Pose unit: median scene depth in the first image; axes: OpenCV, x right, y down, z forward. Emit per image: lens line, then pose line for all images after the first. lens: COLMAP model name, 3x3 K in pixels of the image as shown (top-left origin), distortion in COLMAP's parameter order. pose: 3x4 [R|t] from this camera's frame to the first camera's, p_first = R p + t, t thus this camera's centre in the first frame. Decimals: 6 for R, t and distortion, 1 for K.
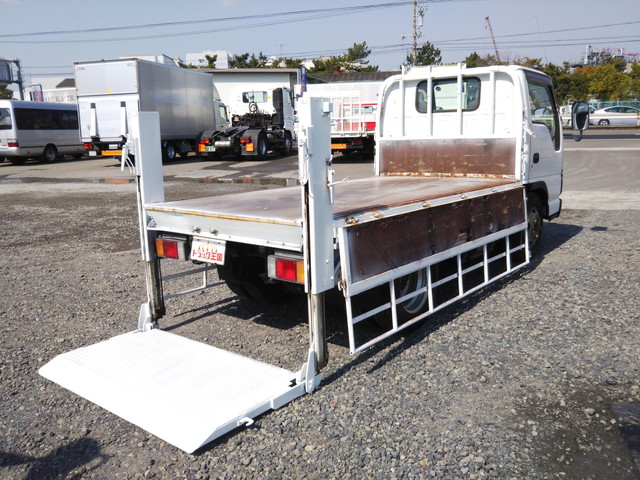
lens RADIAL K [[561.7, 0, 320.1], [0, 561.7, 227.6], [0, 0, 1]] dist [-0.043739, -0.006981]
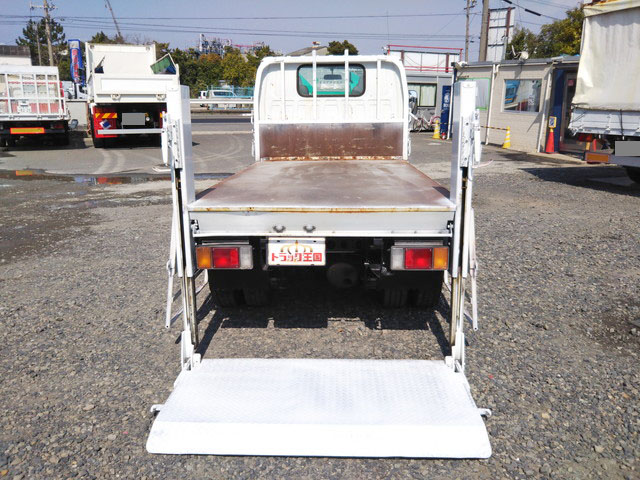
lens RADIAL K [[558.7, 0, 320.0], [0, 558.7, 240.0], [0, 0, 1]] dist [-0.036025, -0.004535]
pose [[0.802388, -0.113220, 0.585965, -0.449004], [0.083510, 0.993480, 0.077606, -0.027231], [-0.590931, -0.013336, 0.806612, 0.191280]]
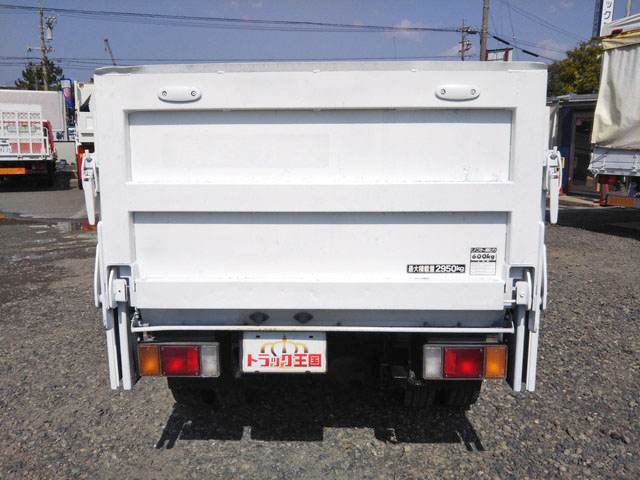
lens RADIAL K [[558.7, 0, 320.0], [0, 558.7, 240.0], [0, 0, 1]] dist [-0.036025, -0.004535]
pose [[0.798316, -0.071962, 0.597924, -0.341643], [0.083922, 0.996441, 0.007876, -0.052089], [-0.596362, 0.043892, 0.801514, 0.336247]]
